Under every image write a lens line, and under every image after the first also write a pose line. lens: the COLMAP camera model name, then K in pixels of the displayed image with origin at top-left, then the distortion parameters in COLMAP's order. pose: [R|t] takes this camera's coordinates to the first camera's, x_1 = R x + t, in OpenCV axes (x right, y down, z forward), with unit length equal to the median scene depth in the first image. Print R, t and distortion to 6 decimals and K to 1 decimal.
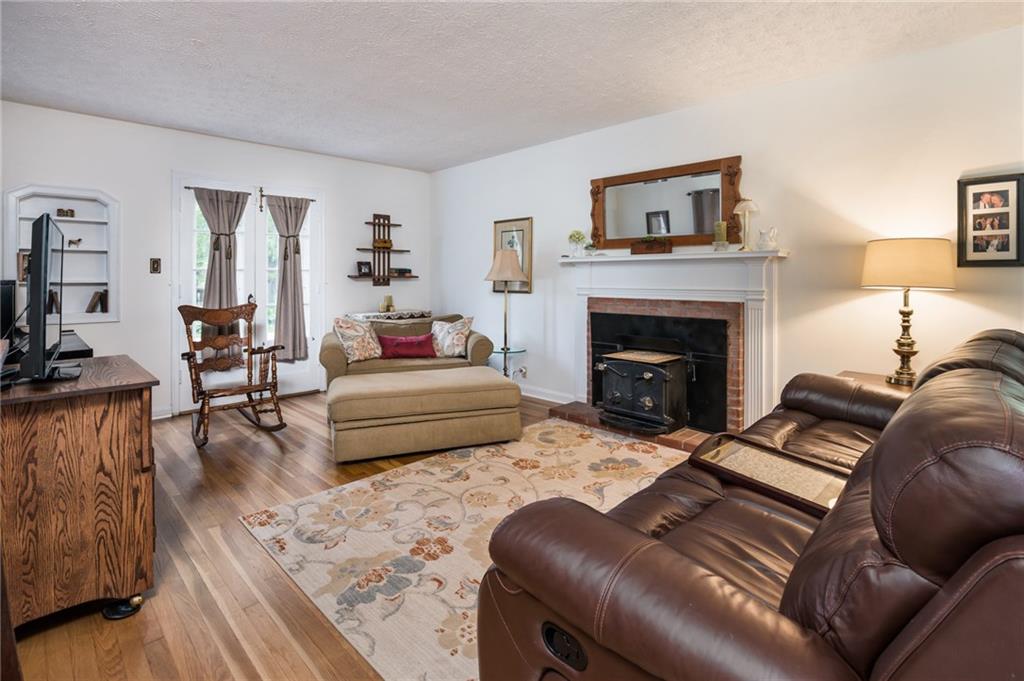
lens RADIAL K [[484.9, 0, 492.8], [0, 484.9, 273.0], [0, 0, 1]] dist [-0.013243, 0.000862]
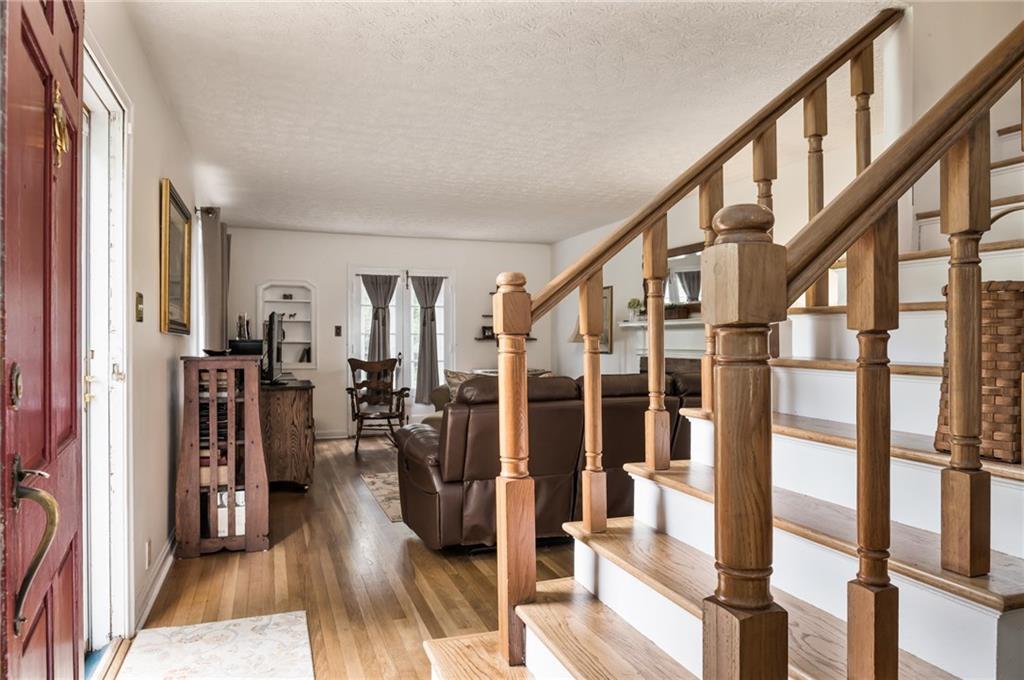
lens RADIAL K [[661.8, 0, 512.3], [0, 661.8, 339.8], [0, 0, 1]] dist [0.004322, -0.000034]
pose [[0.912675, 0.001791, -0.408682, 0.600700], [0.000931, 0.999979, 0.006462, -0.000888], [0.408685, -0.006279, 0.912654, -0.609391]]
